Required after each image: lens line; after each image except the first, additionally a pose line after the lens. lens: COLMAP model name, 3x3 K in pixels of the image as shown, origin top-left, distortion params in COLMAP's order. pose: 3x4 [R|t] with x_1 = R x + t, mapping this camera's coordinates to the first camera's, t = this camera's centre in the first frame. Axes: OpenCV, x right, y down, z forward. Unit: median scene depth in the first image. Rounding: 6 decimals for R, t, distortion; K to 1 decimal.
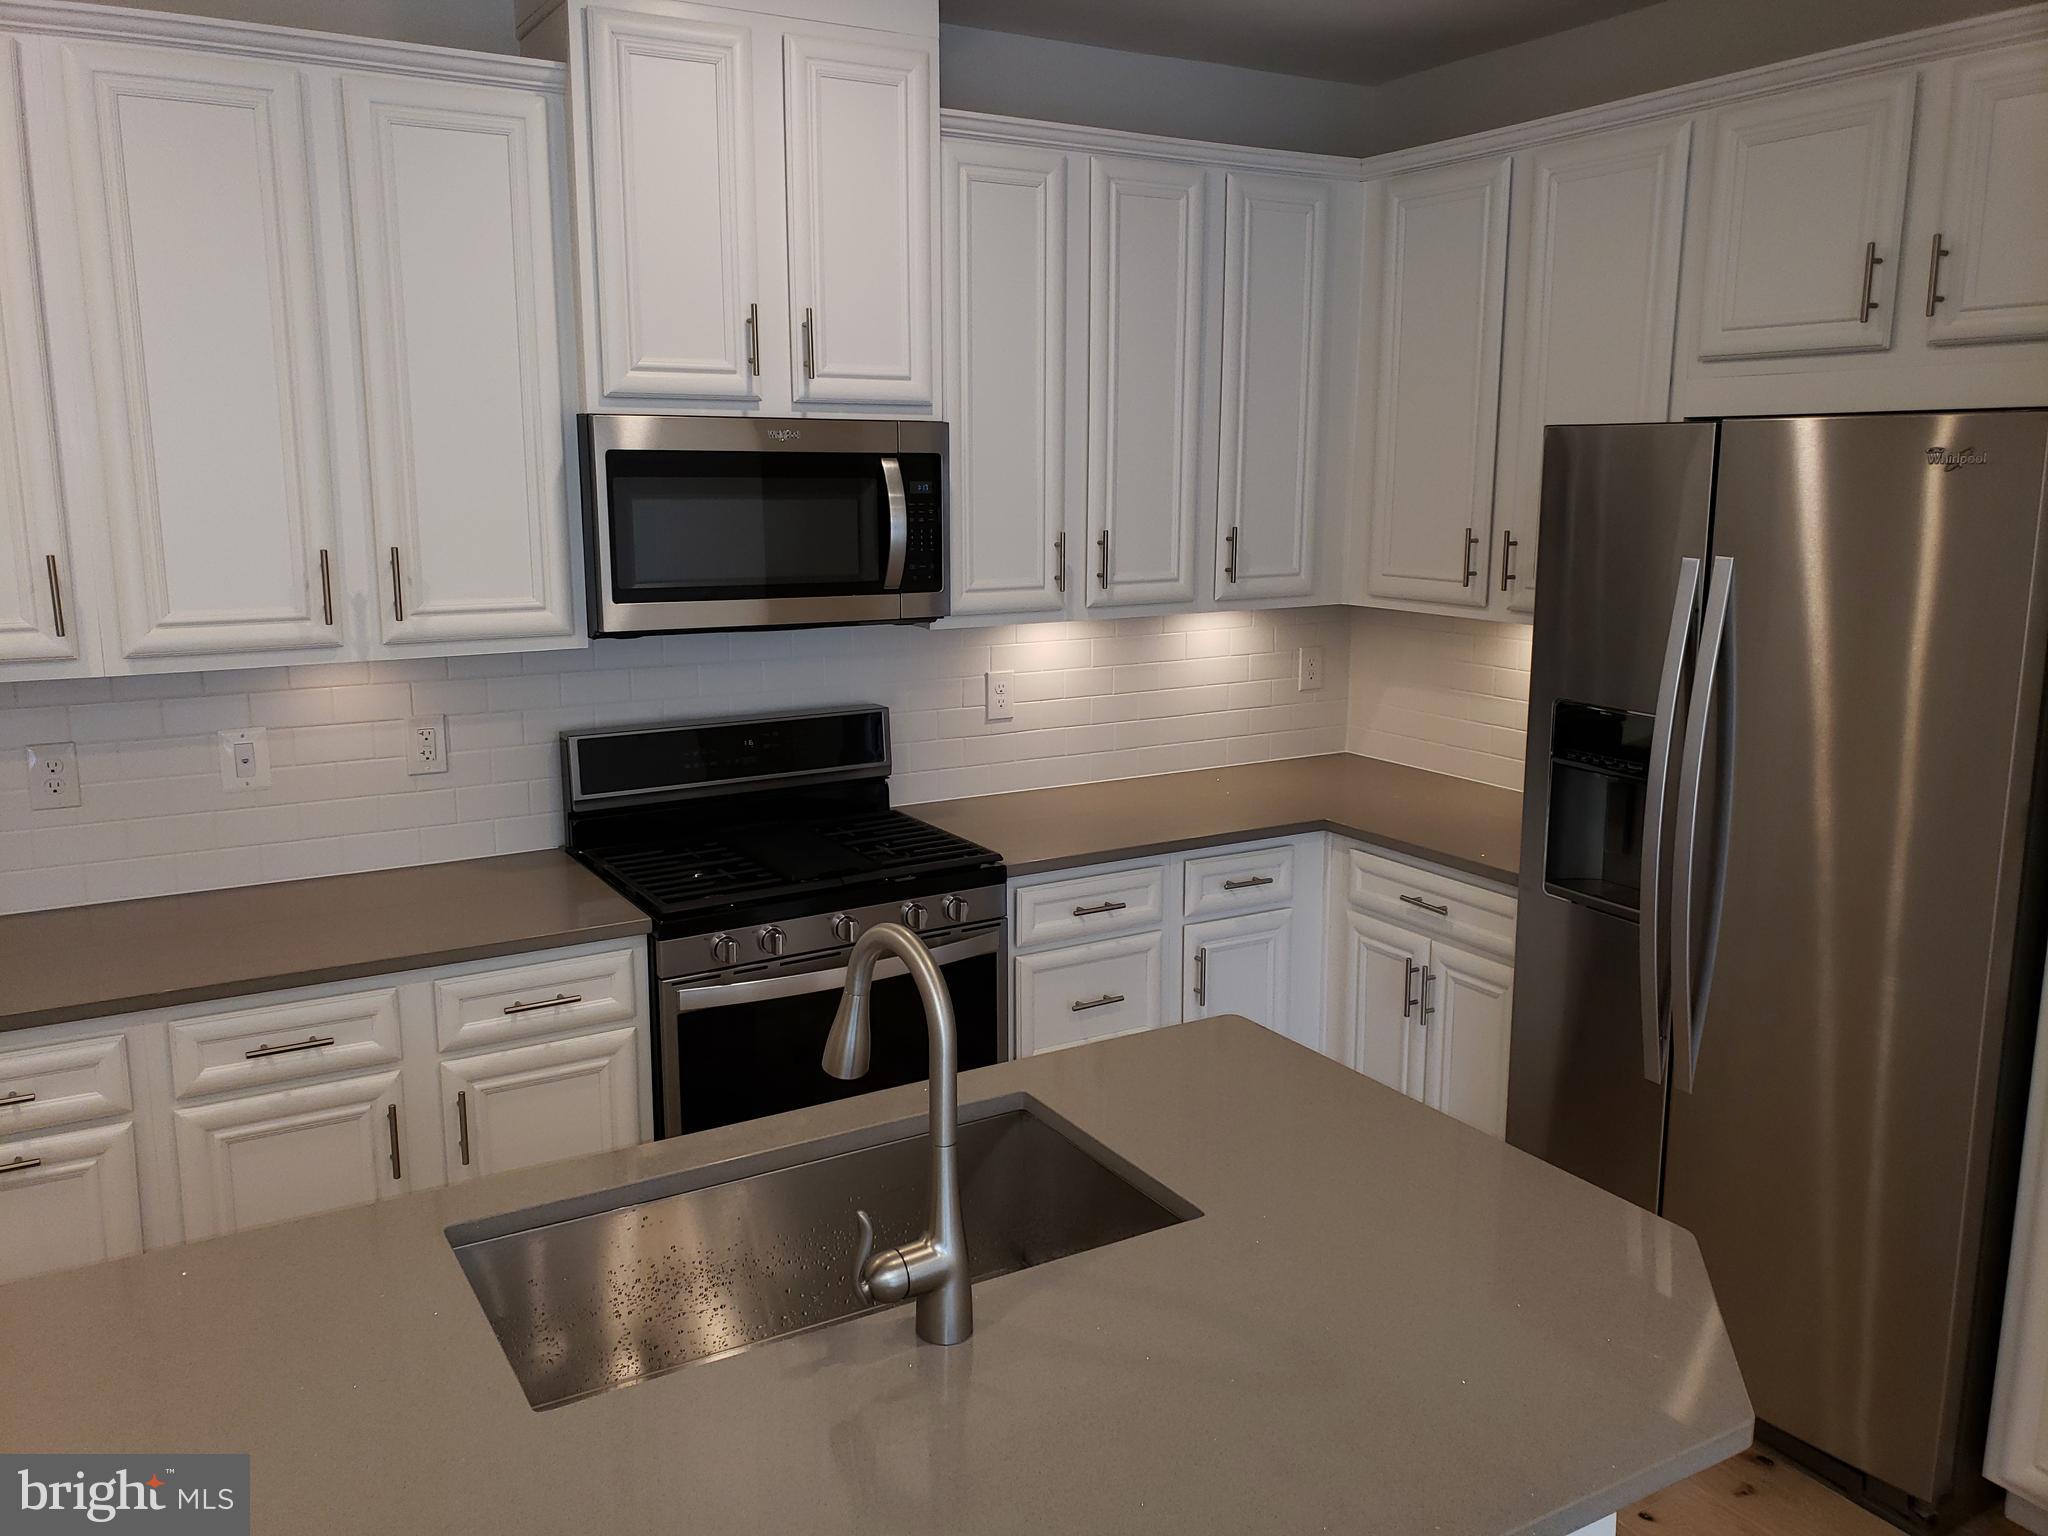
lens RADIAL K [[1637.0, 0, 1029.7], [0, 1637.0, 761.8], [0, 0, 1]] dist [0.064276, -0.068469]
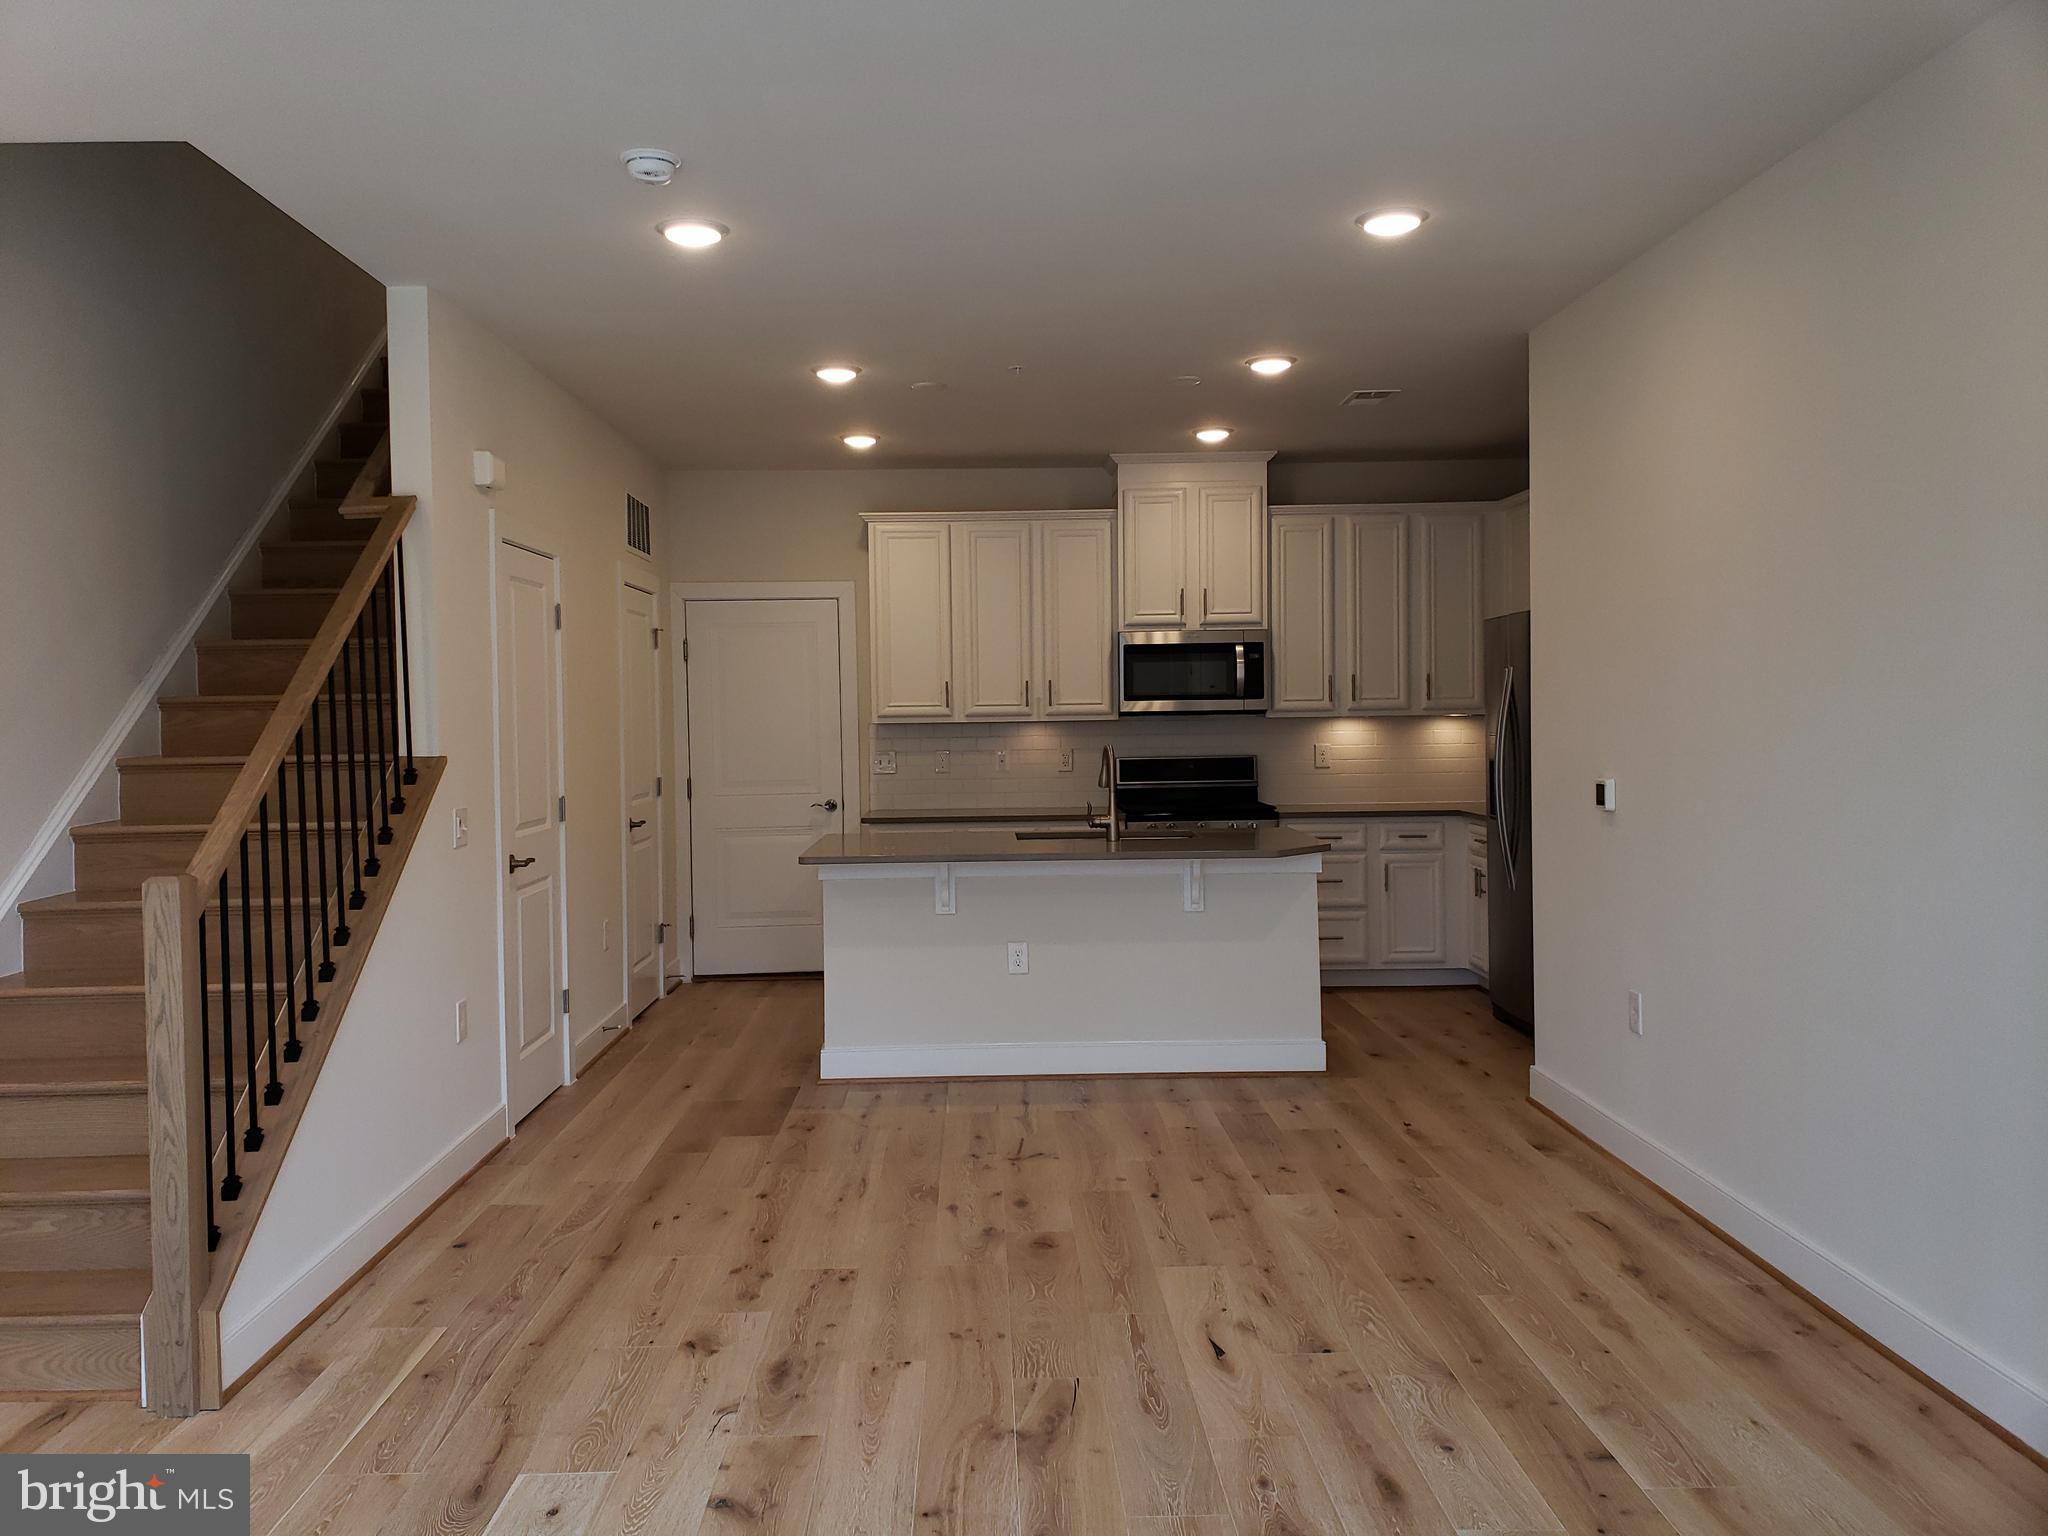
lens RADIAL K [[1637.0, 0, 970.7], [0, 1637.0, 741.1], [0, 0, 1]] dist [0.064276, -0.068469]
pose [[0.868409, -0.000158, -0.495849, 0.808565], [-0.075427, 0.988320, -0.132415, 0.323472], [0.490079, 0.152391, 0.858254, -1.327521]]
